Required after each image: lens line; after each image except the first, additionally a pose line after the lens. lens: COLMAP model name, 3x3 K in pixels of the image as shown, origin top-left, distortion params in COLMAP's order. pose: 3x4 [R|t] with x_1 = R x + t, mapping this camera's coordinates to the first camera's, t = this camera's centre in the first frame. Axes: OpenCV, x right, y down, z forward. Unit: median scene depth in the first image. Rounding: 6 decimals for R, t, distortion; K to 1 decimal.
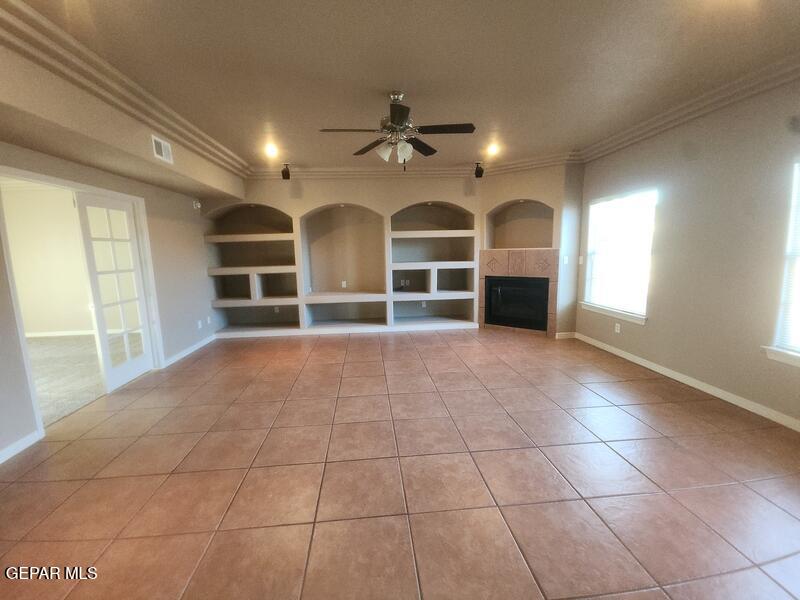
lens RADIAL K [[329.9, 0, 394.3], [0, 329.9, 301.6], [0, 0, 1]] dist [0.008768, -0.004401]
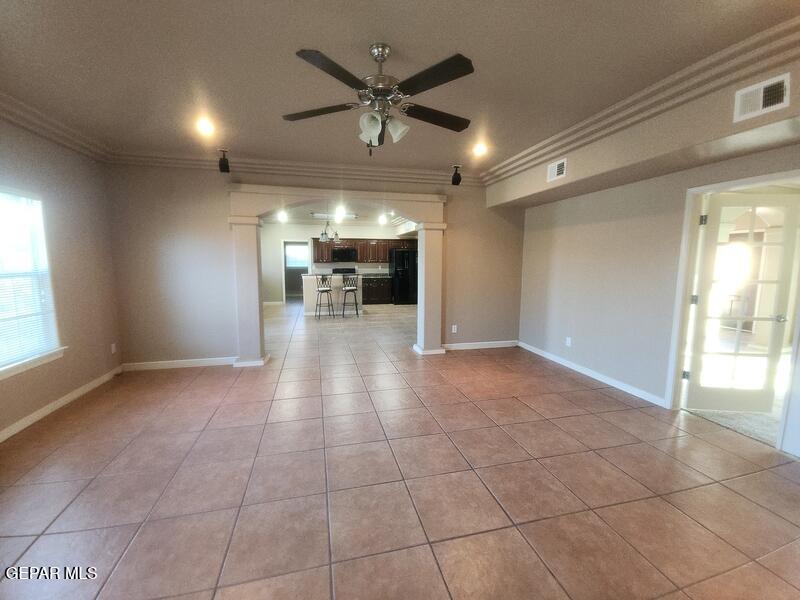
lens RADIAL K [[329.9, 0, 398.9], [0, 329.9, 297.5], [0, 0, 1]] dist [0.008768, -0.004401]
pose [[-0.986296, 0.040031, -0.160056, 0.085121], [-0.005039, 0.962355, 0.271747, -0.261656], [0.164910, 0.268830, -0.948965, 1.558344]]
